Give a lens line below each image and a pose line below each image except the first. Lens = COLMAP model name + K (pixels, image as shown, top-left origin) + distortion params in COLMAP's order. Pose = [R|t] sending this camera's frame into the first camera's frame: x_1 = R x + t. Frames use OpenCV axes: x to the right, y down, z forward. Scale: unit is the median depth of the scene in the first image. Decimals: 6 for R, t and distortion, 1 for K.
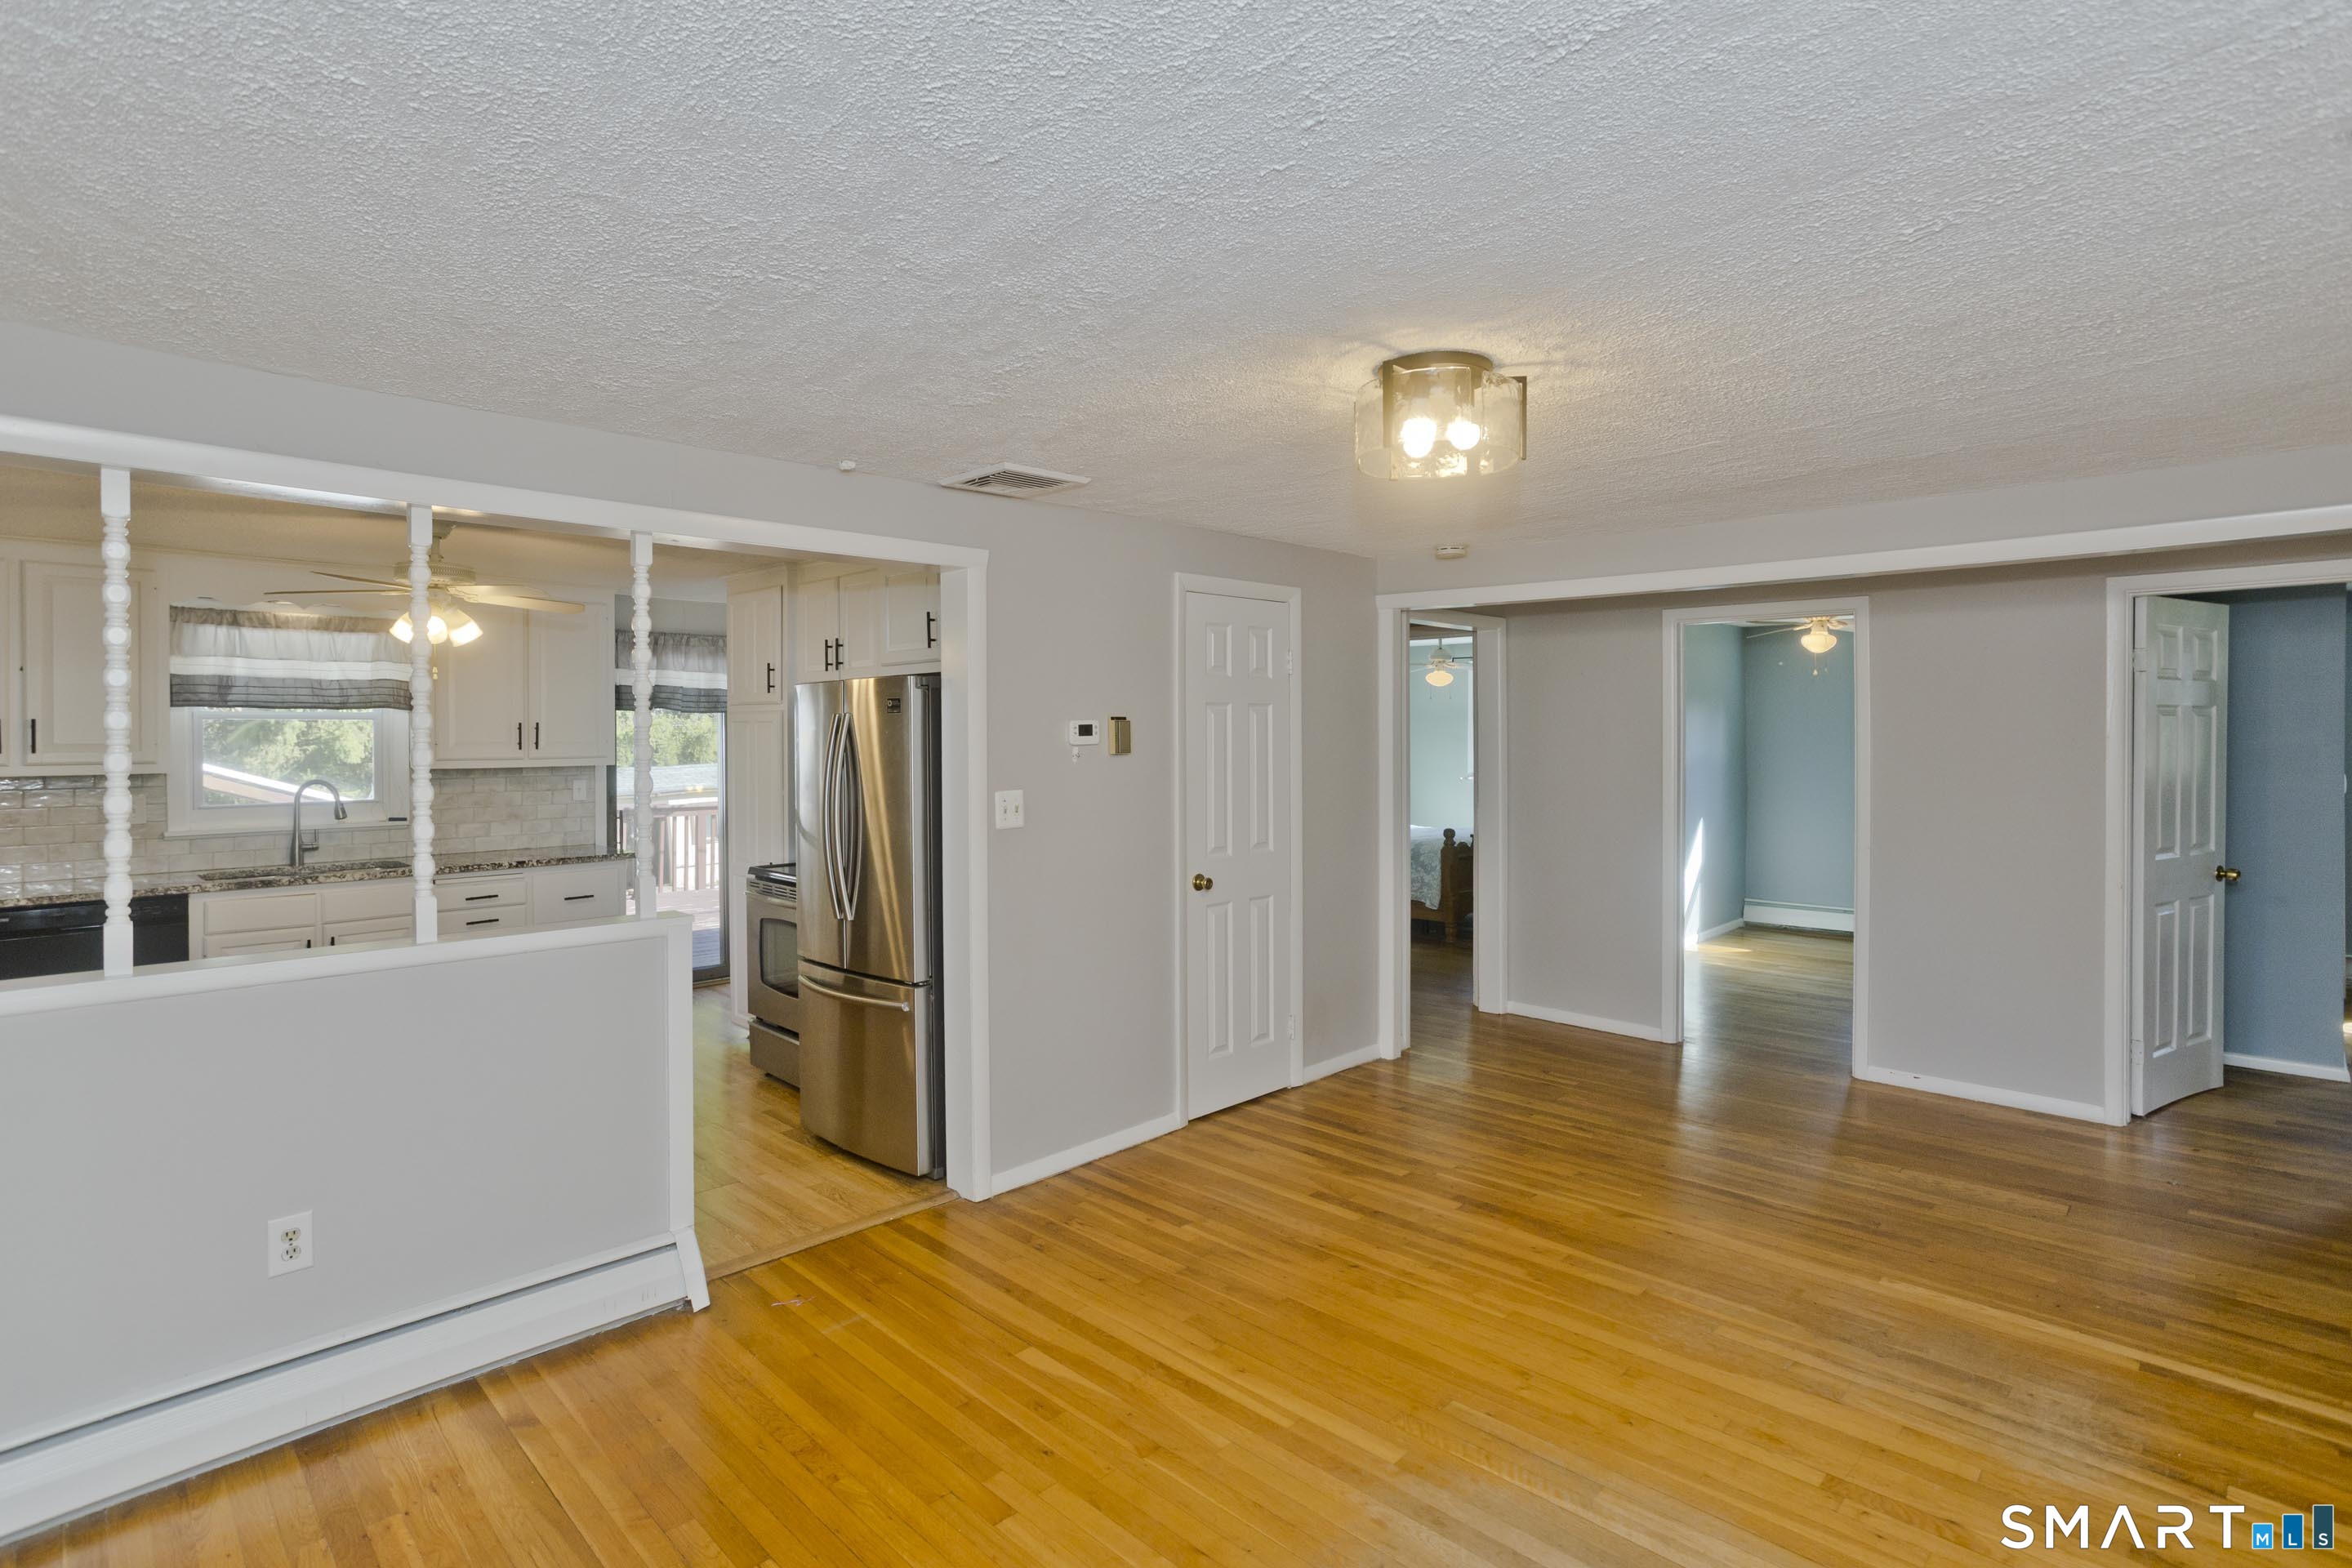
lens RADIAL K [[1167.7, 0, 1171.6], [0, 1167.7, 749.0], [0, 0, 1]] dist [-0.048122, 0.031207]
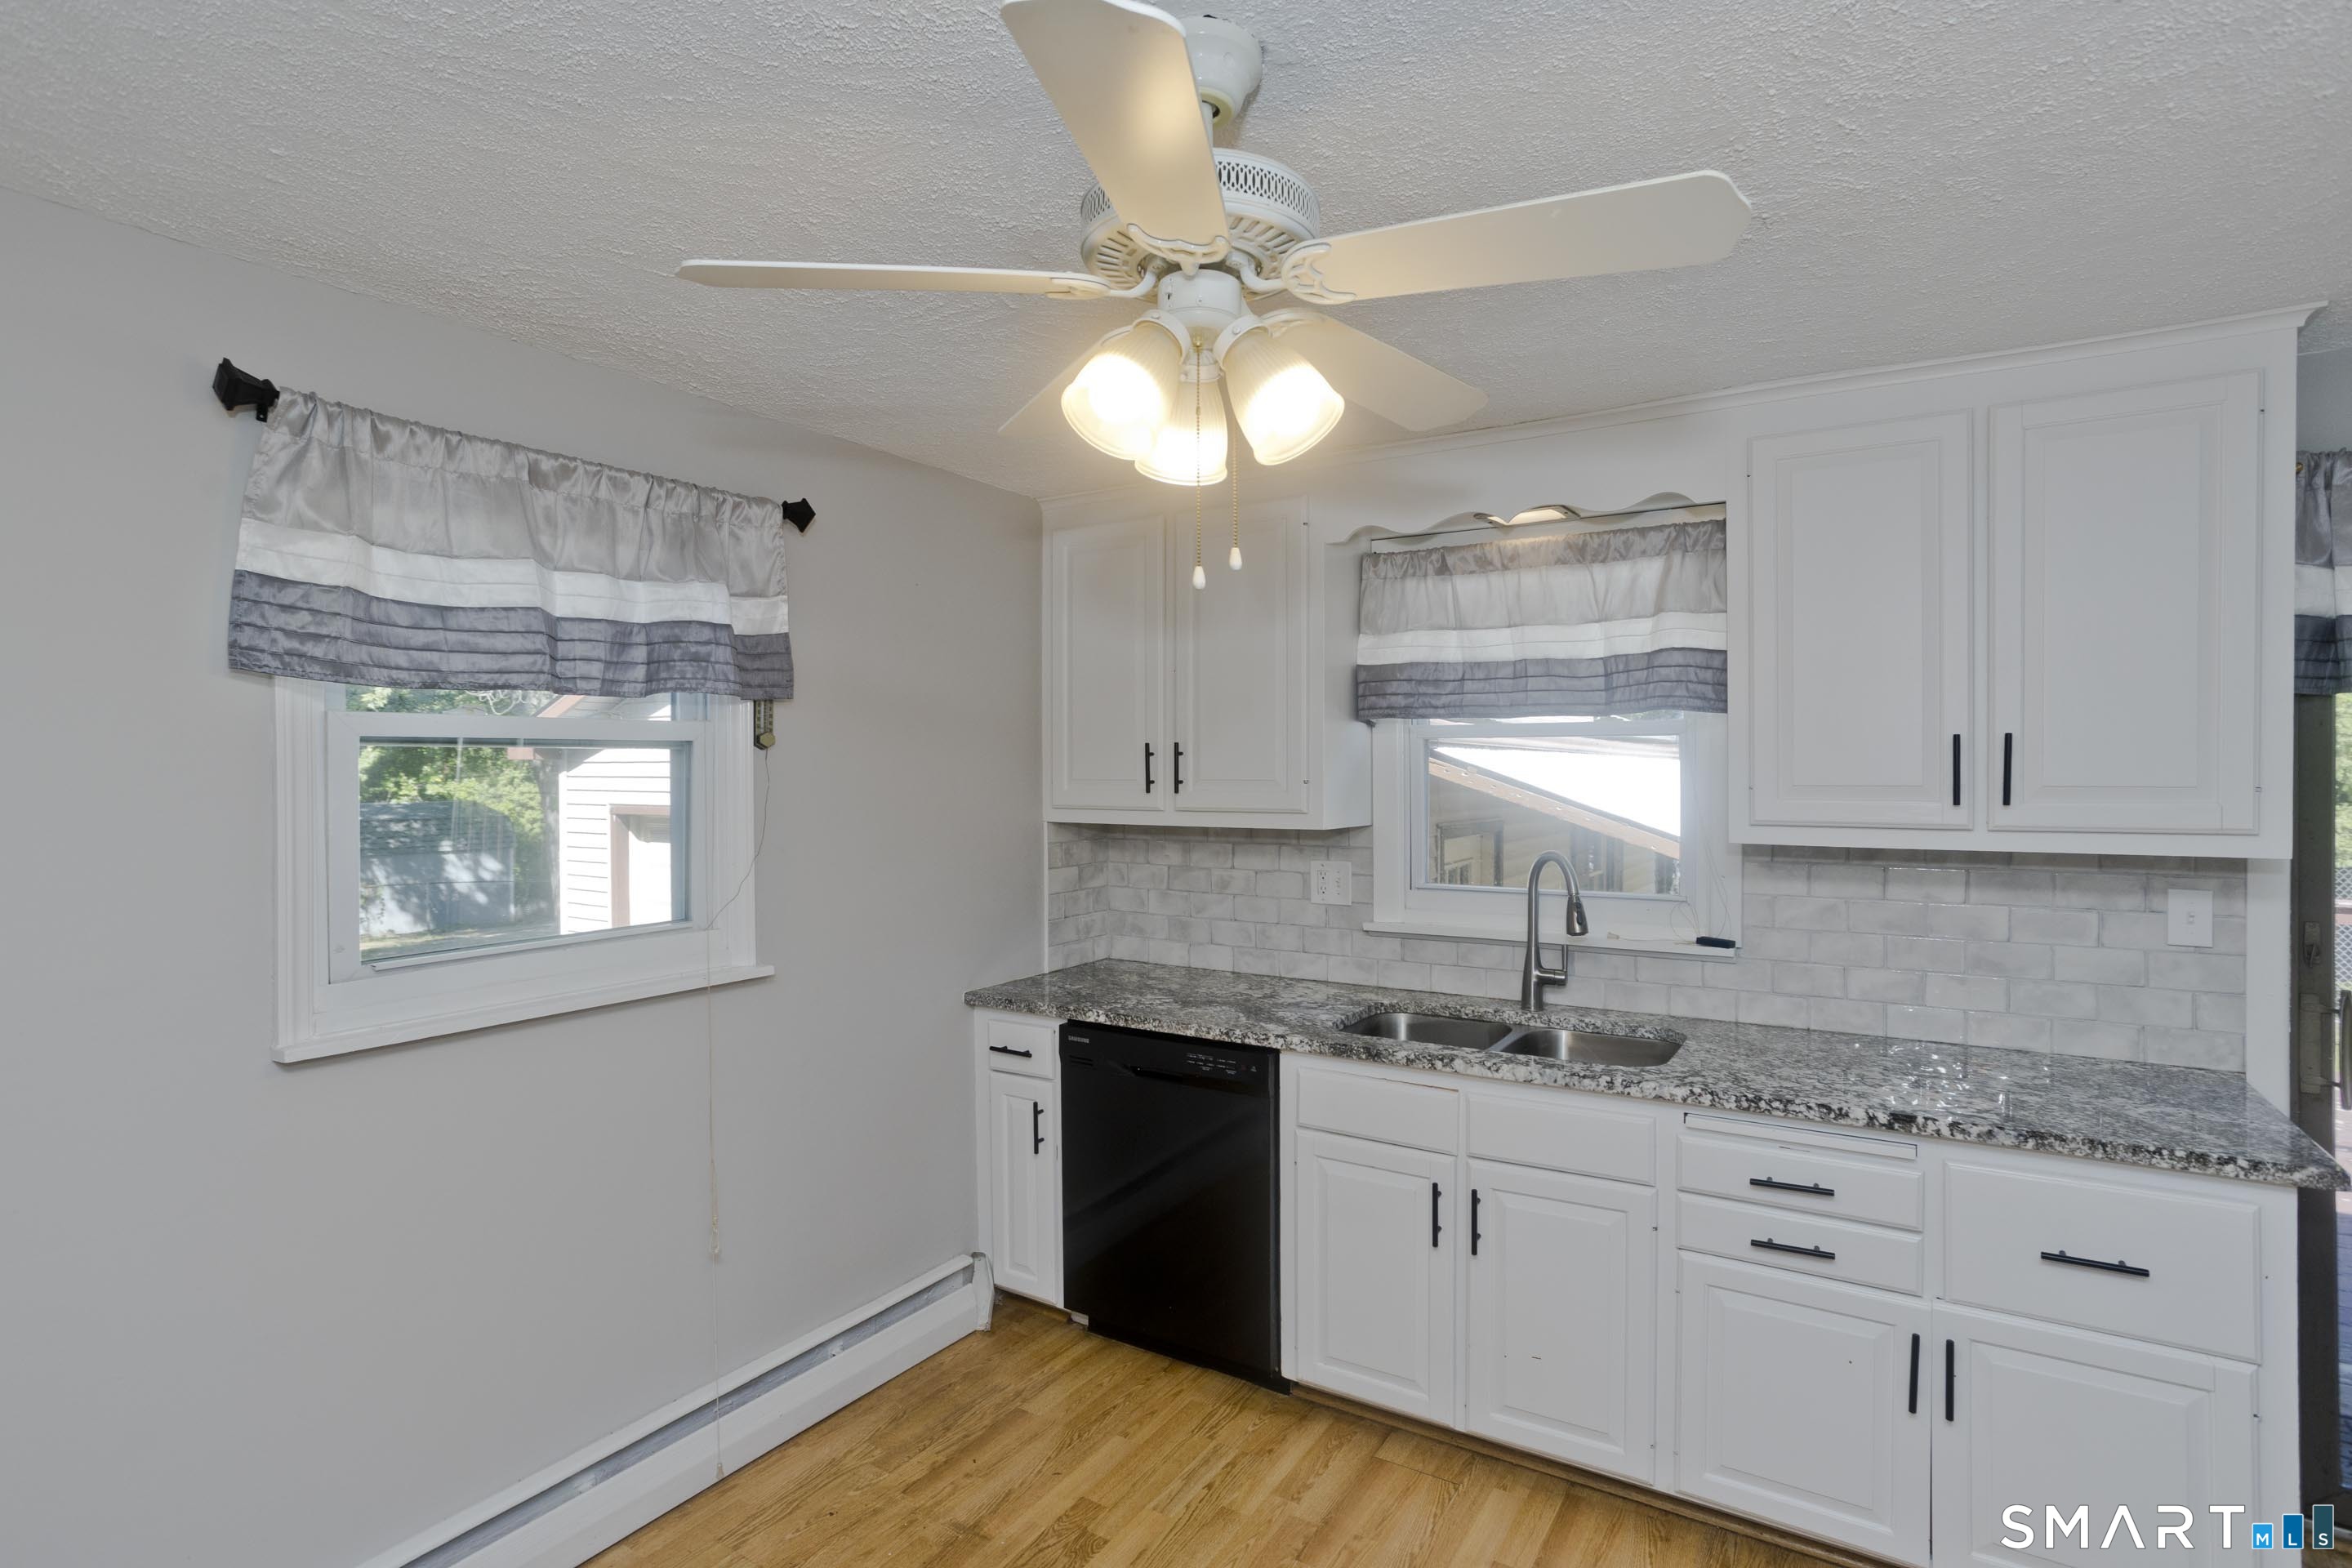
lens RADIAL K [[1181.0, 0, 1165.1], [0, 1181.0, 773.7], [0, 0, 1]] dist [-0.064945, 0.050874]
pose [[0.215515, 0.010018, -0.976449, -0.281769], [-0.010234, 0.999916, 0.008000, -0.011945], [0.976447, 0.008269, 0.215600, 0.756798]]
